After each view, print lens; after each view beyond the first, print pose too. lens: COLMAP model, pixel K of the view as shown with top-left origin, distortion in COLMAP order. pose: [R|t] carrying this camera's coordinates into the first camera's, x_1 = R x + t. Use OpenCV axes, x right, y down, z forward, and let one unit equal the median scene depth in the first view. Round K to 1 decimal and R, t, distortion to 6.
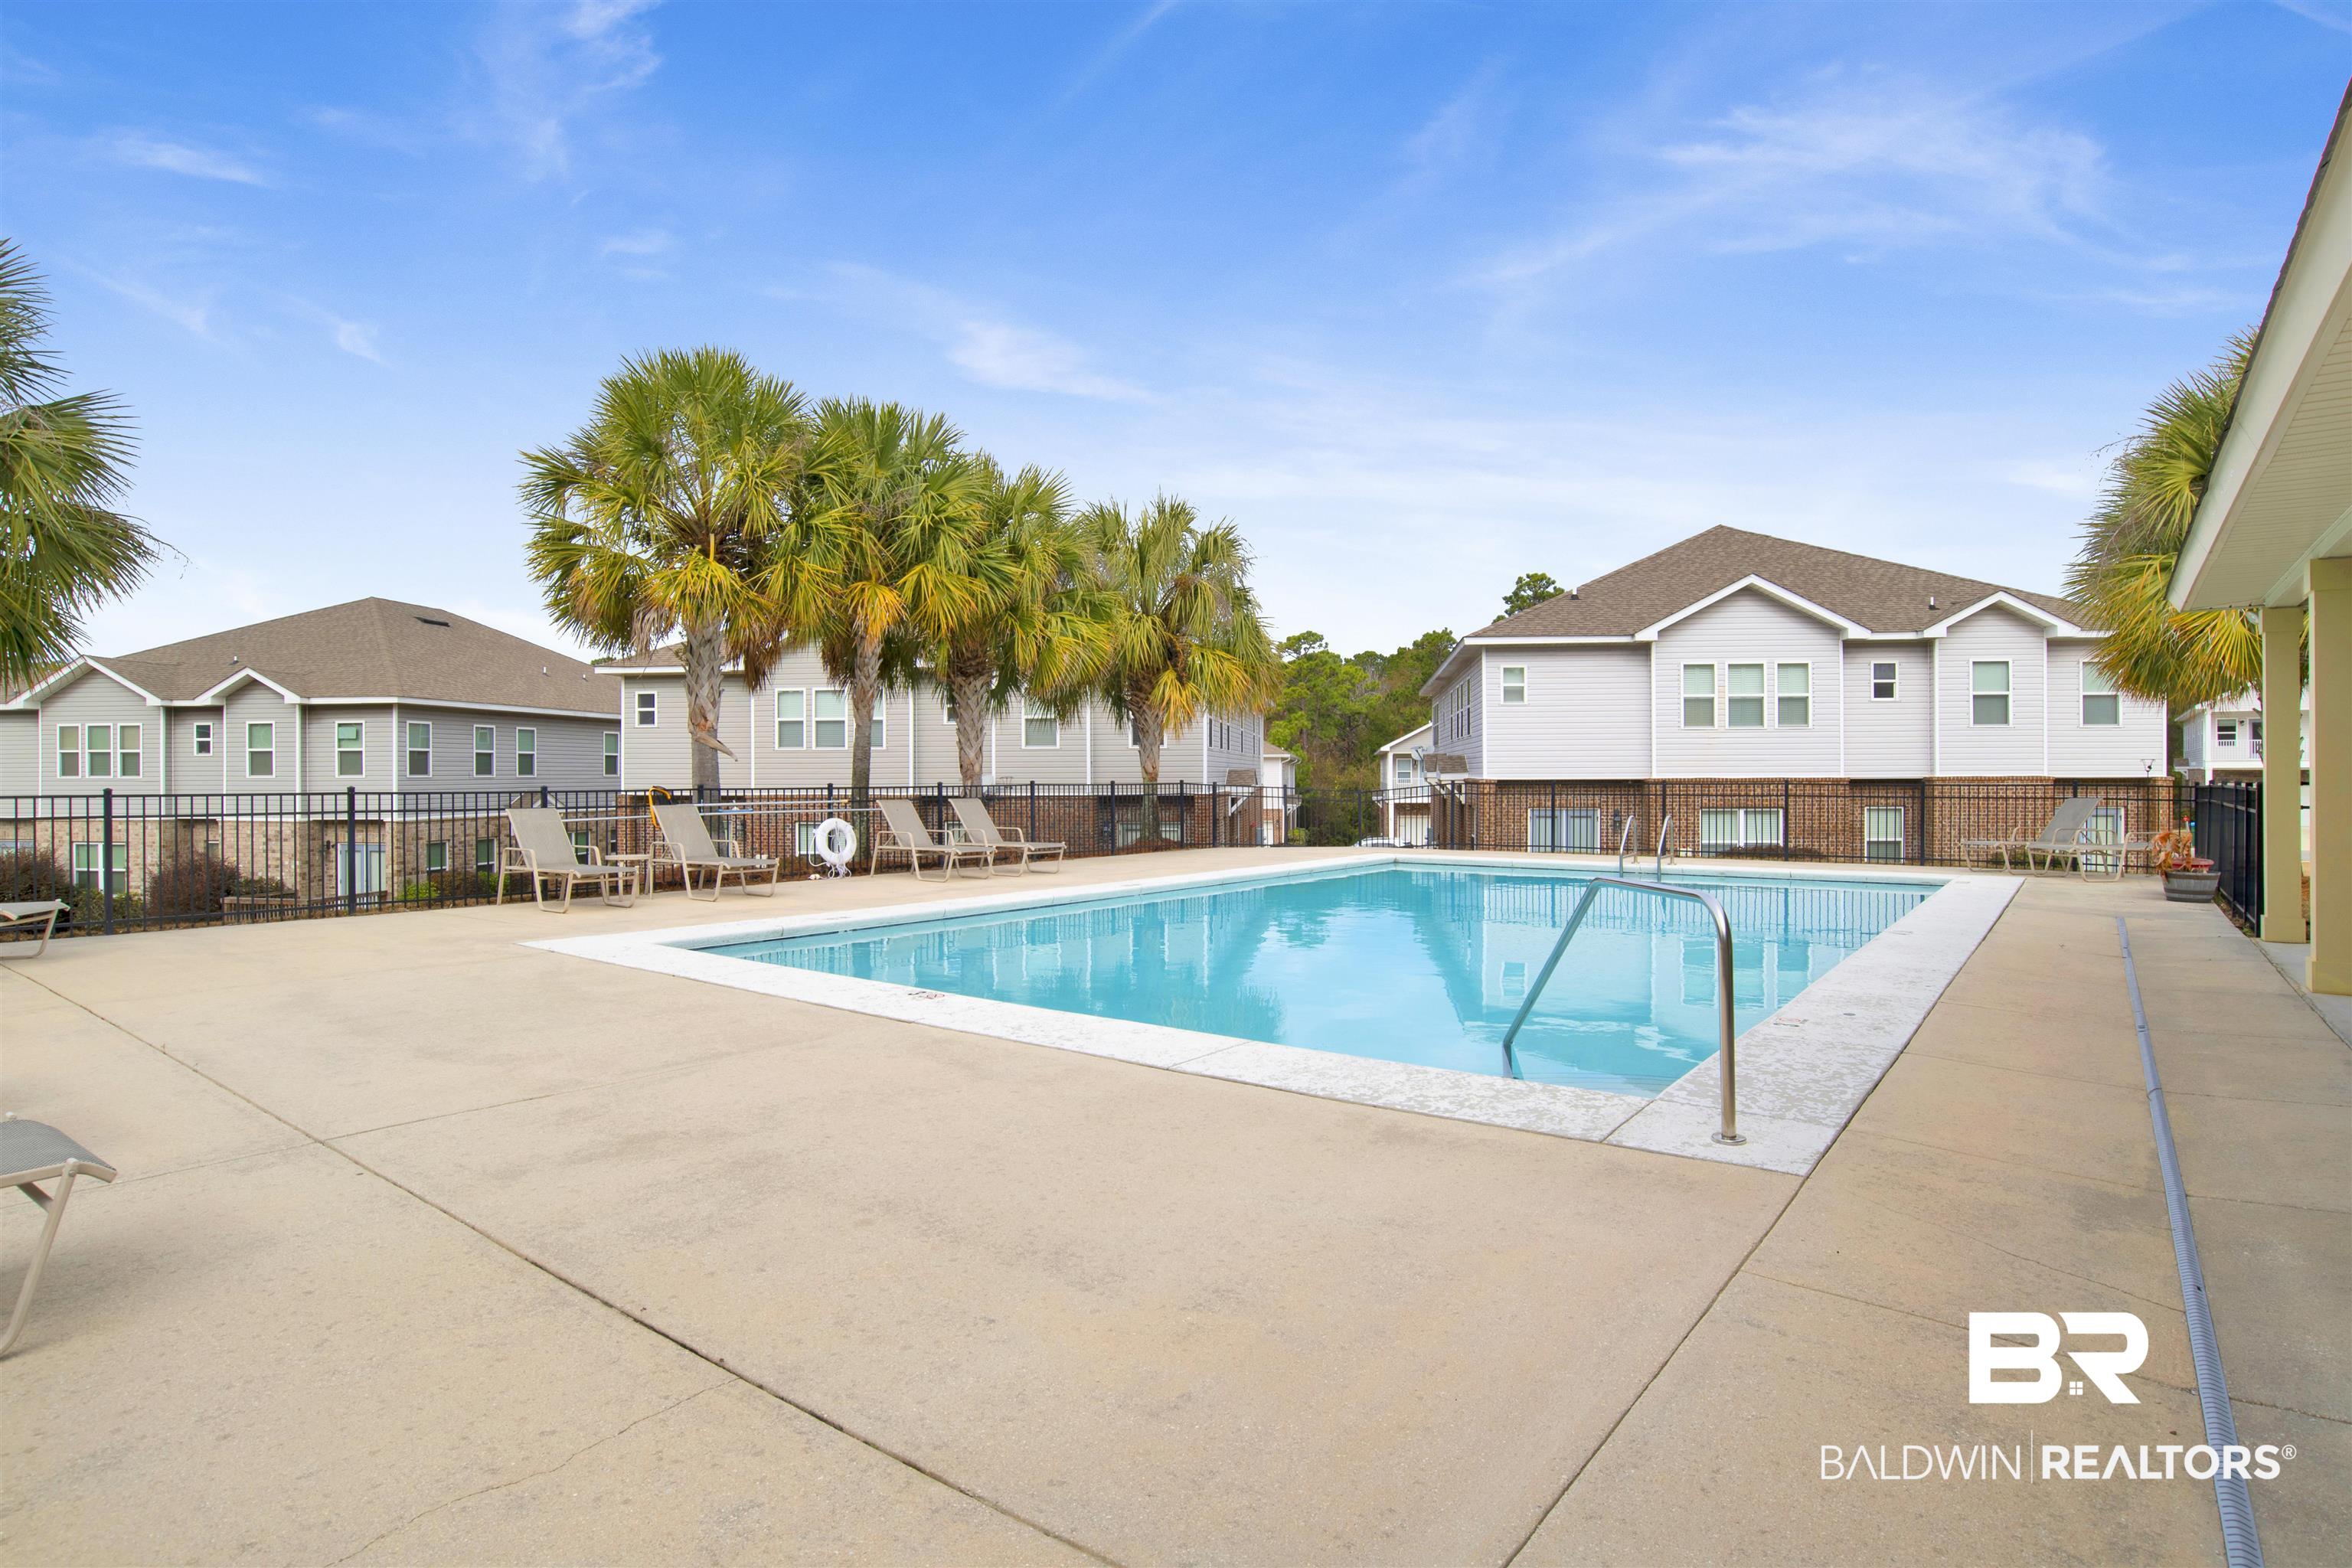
lens RADIAL K [[1265.5, 0, 1170.8], [0, 1265.5, 787.8], [0, 0, 1]] dist [-0.061771, 0.017390]
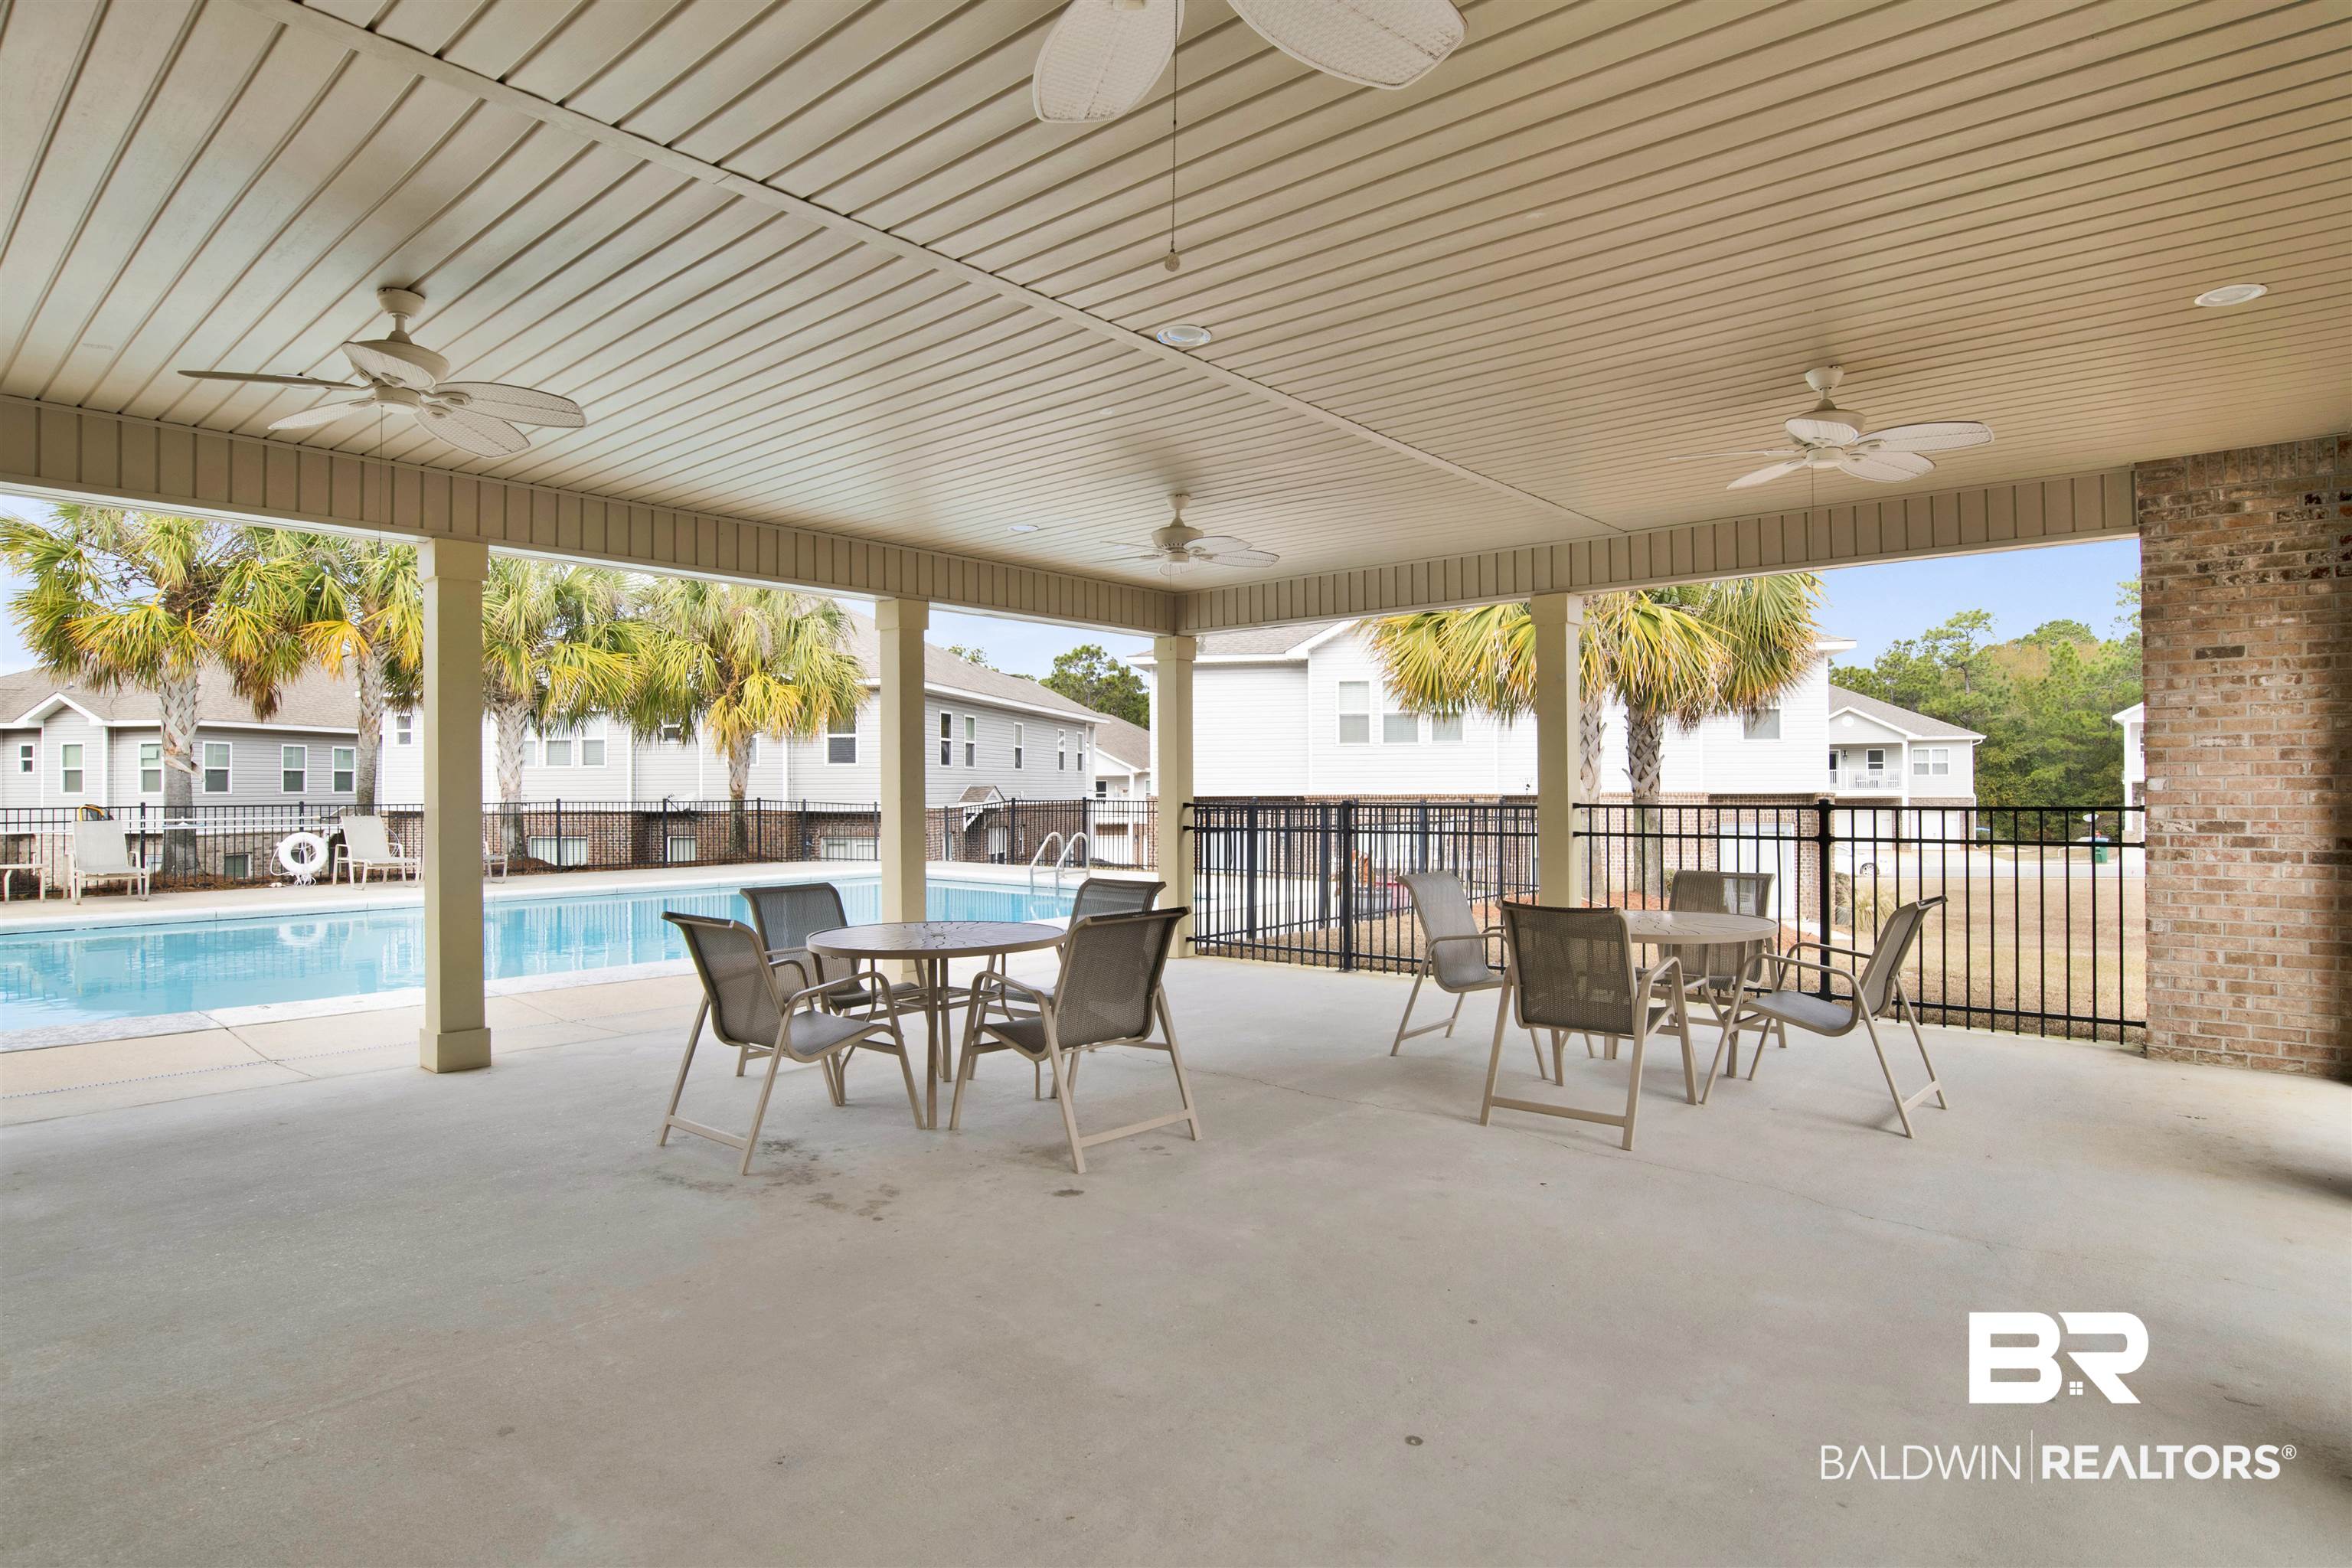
lens RADIAL K [[1265.5, 0, 1173.3], [0, 1265.5, 787.6], [0, 0, 1]] dist [-0.061771, 0.017390]
pose [[0.998613, -0.000806, -0.052637, 0.329338], [0.000191, 0.999932, -0.011694, -0.001491], [0.052643, 0.011668, 0.998545, -0.016542]]
